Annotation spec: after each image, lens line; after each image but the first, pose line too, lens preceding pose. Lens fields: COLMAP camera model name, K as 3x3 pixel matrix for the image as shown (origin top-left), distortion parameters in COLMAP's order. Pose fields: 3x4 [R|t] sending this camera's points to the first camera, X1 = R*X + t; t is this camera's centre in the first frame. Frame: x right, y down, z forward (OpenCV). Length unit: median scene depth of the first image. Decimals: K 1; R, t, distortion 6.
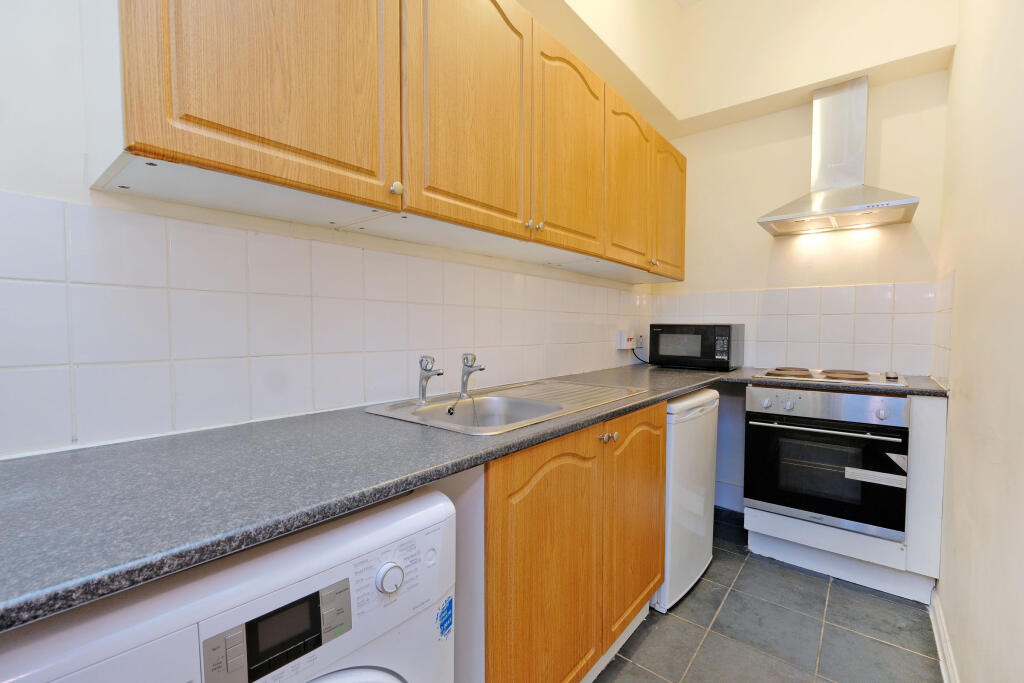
lens RADIAL K [[449.0, 0, 513.0], [0, 449.0, 343.2], [0, 0, 1]] dist [-0.002529, 0.000365]
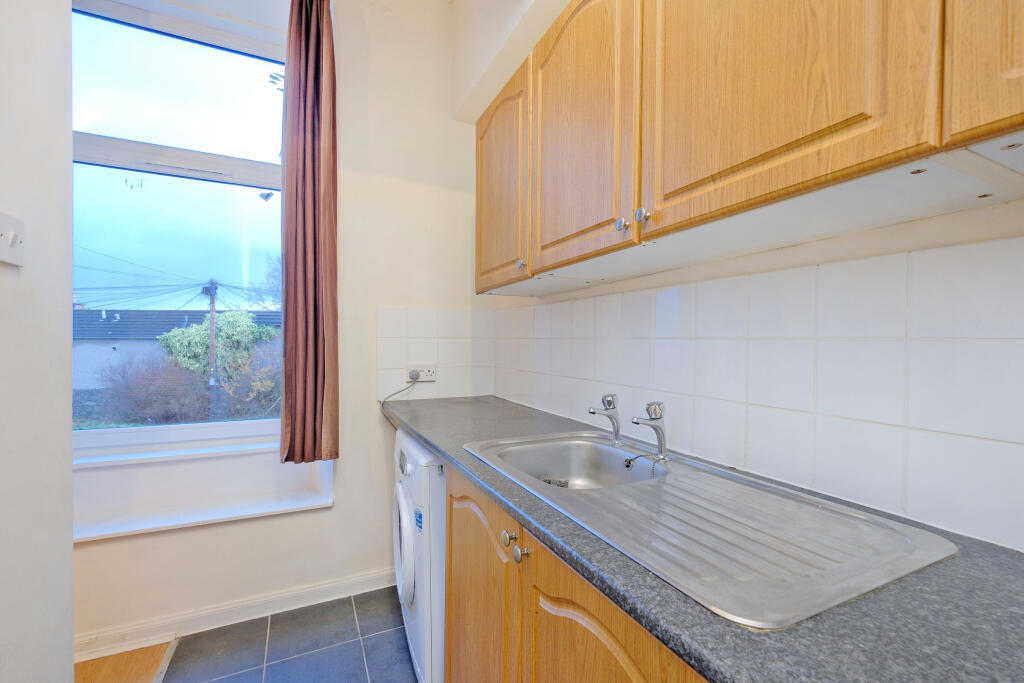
lens RADIAL K [[449.0, 0, 518.2], [0, 449.0, 344.8], [0, 0, 1]] dist [-0.002529, 0.000365]
pose [[-0.428625, -0.008949, -0.903438, 0.740663], [-0.045129, 0.998915, 0.011517, -0.071995], [0.902354, 0.045708, -0.428564, 1.150722]]
